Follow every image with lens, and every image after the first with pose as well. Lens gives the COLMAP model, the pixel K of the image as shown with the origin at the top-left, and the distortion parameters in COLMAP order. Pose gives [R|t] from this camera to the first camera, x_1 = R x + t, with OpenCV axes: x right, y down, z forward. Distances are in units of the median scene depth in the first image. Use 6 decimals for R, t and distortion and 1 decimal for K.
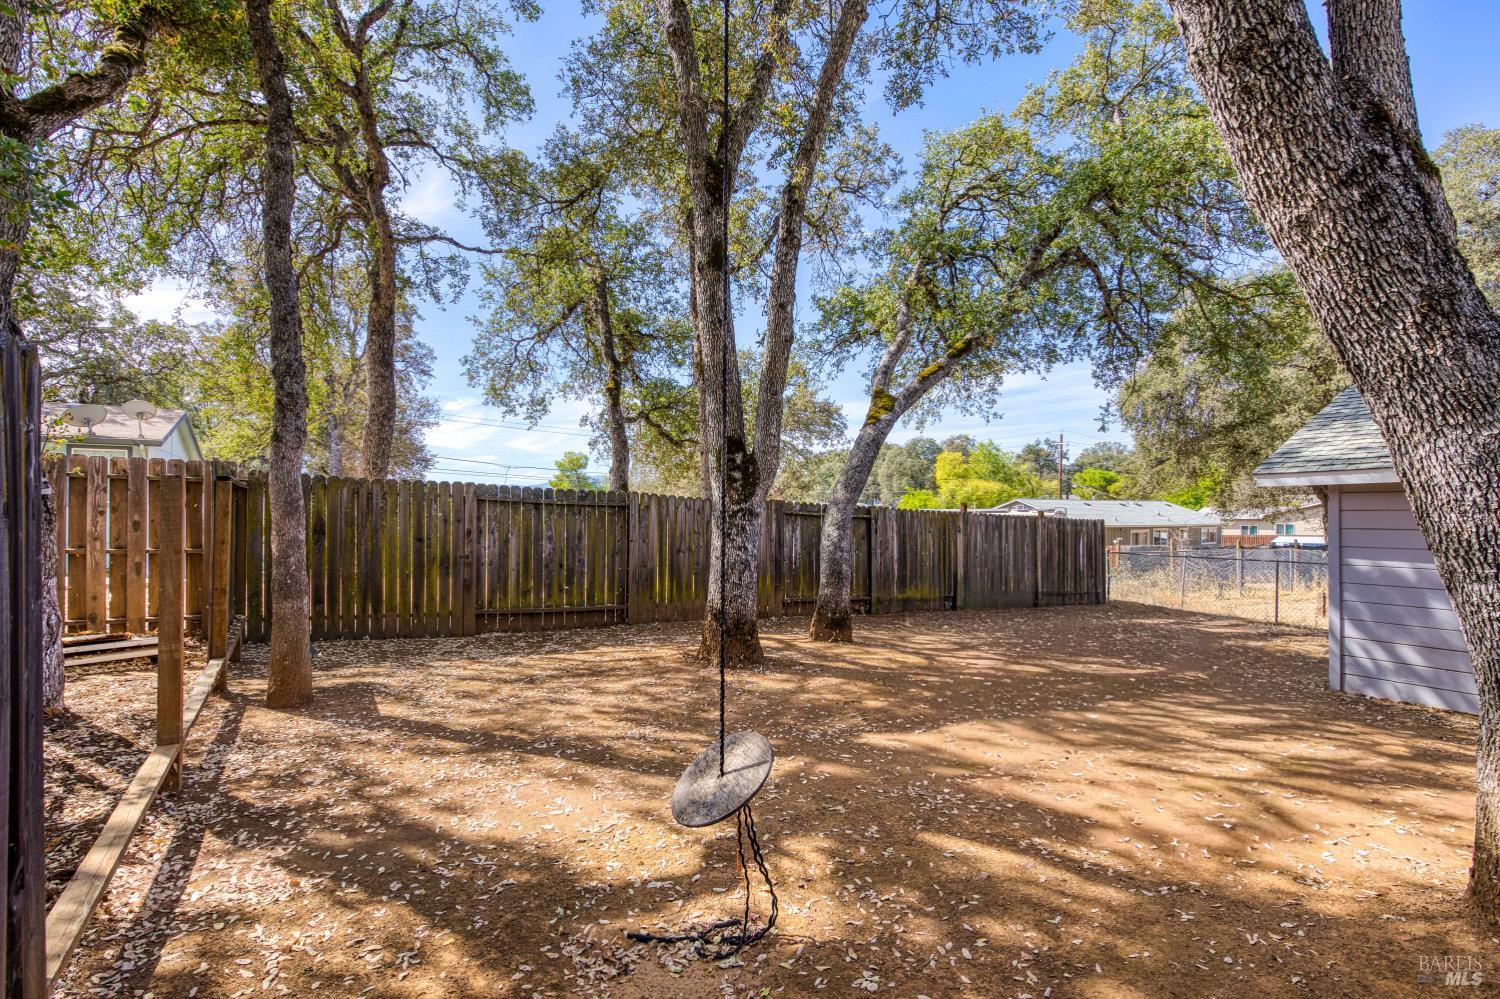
lens RADIAL K [[703.7, 0, 750.0], [0, 703.7, 499.5], [0, 0, 1]] dist [-0.004566, -0.000421]
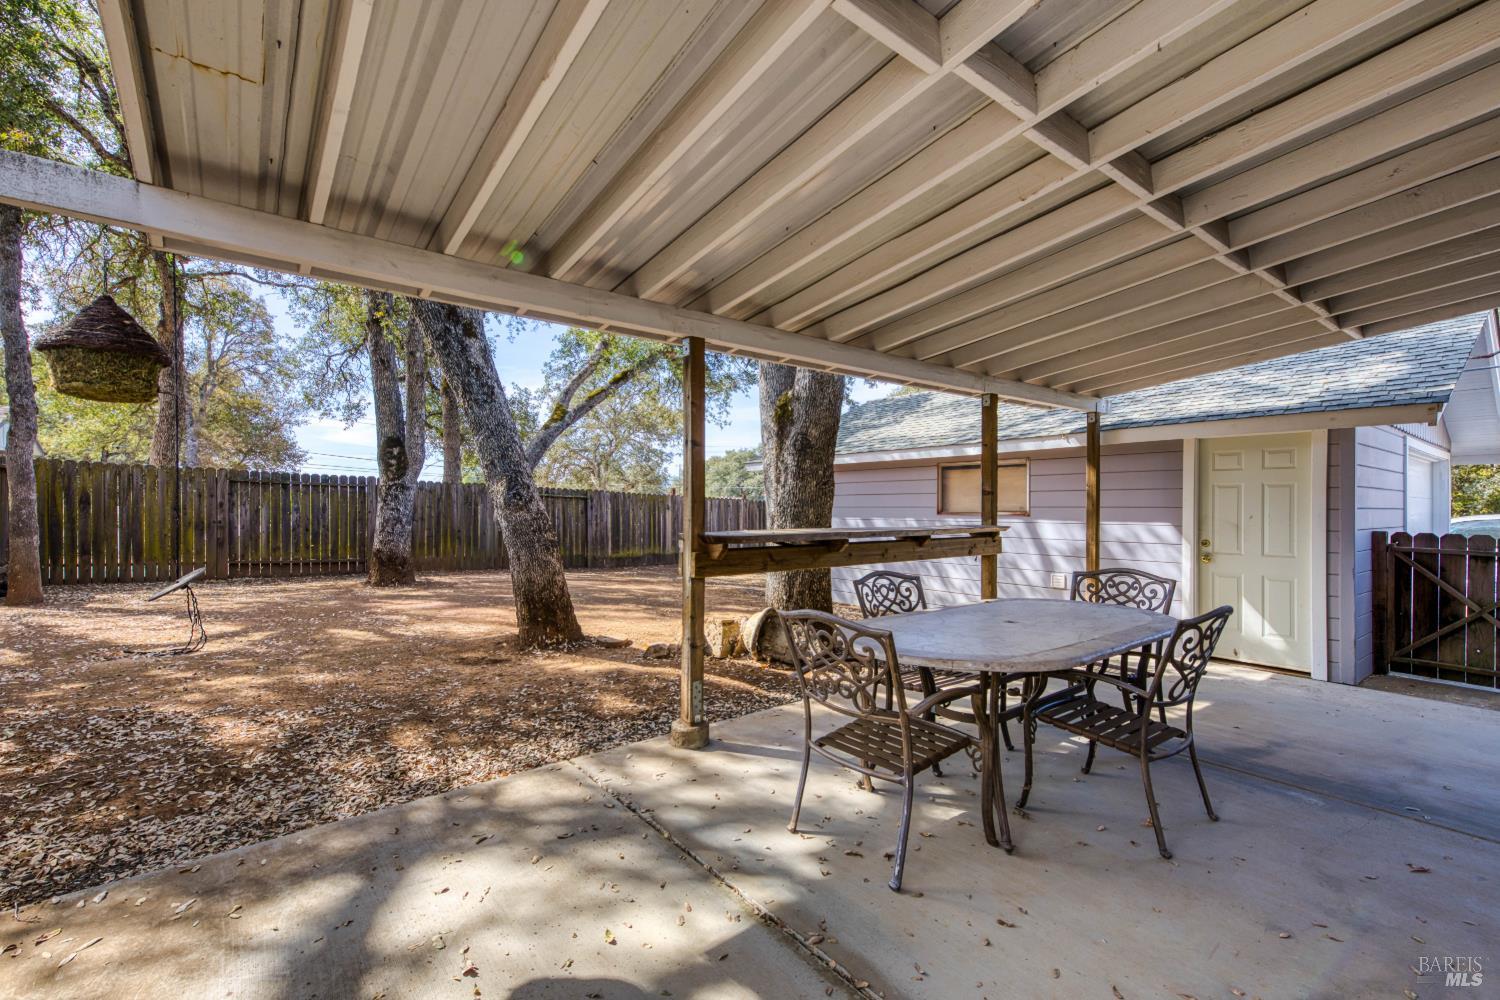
lens RADIAL K [[641.7, 0, 750.0], [0, 641.7, 500.0], [0, 0, 1]] dist [0.014112, -0.000060]
pose [[0.989873, -0.003600, 0.141913, 0.412108], [0.002657, 0.999973, 0.006835, 0.030235], [-0.141934, -0.006389, 0.989855, -0.371350]]
